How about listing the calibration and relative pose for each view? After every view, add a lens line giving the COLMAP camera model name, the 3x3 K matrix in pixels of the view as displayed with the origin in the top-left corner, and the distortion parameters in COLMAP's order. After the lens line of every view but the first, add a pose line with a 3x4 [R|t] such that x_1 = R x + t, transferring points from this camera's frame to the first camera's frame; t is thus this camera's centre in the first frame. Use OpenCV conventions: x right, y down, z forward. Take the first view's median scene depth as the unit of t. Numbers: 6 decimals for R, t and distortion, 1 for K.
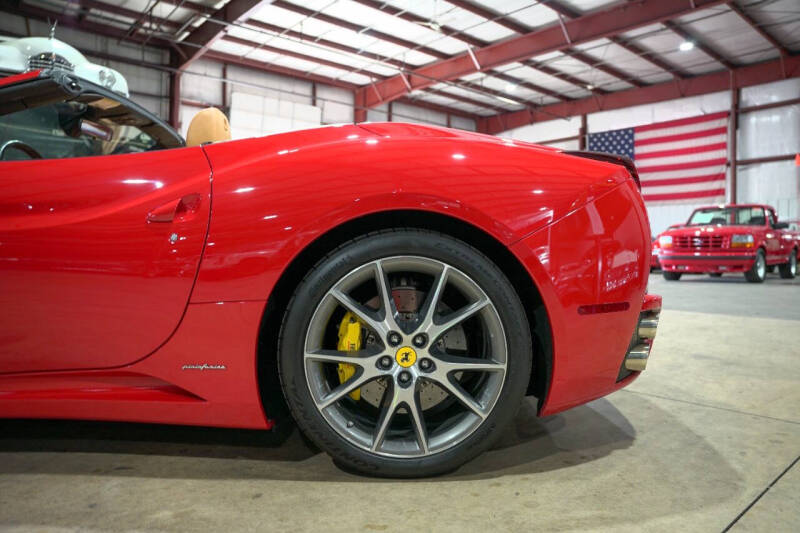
lens RADIAL K [[538.4, 0, 400.0], [0, 538.4, 266.5], [0, 0, 1]] dist [-0.141170, 0.106788]
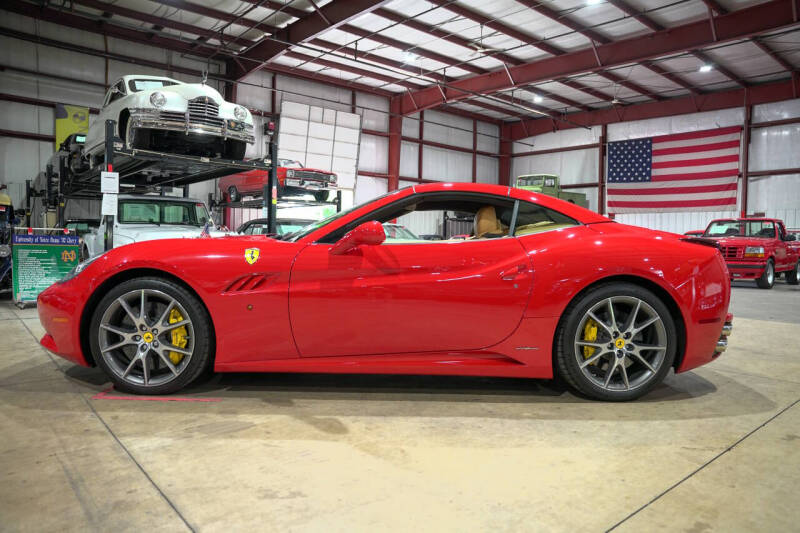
lens RADIAL K [[538.4, 0, 400.0], [0, 538.4, 266.5], [0, 0, 1]] dist [-0.141170, 0.106788]
pose [[0.999863, 0.015944, -0.004498, -0.083471], [-0.015874, 0.999760, 0.015084, -0.014923], [0.004737, -0.015010, 0.999876, -0.105063]]
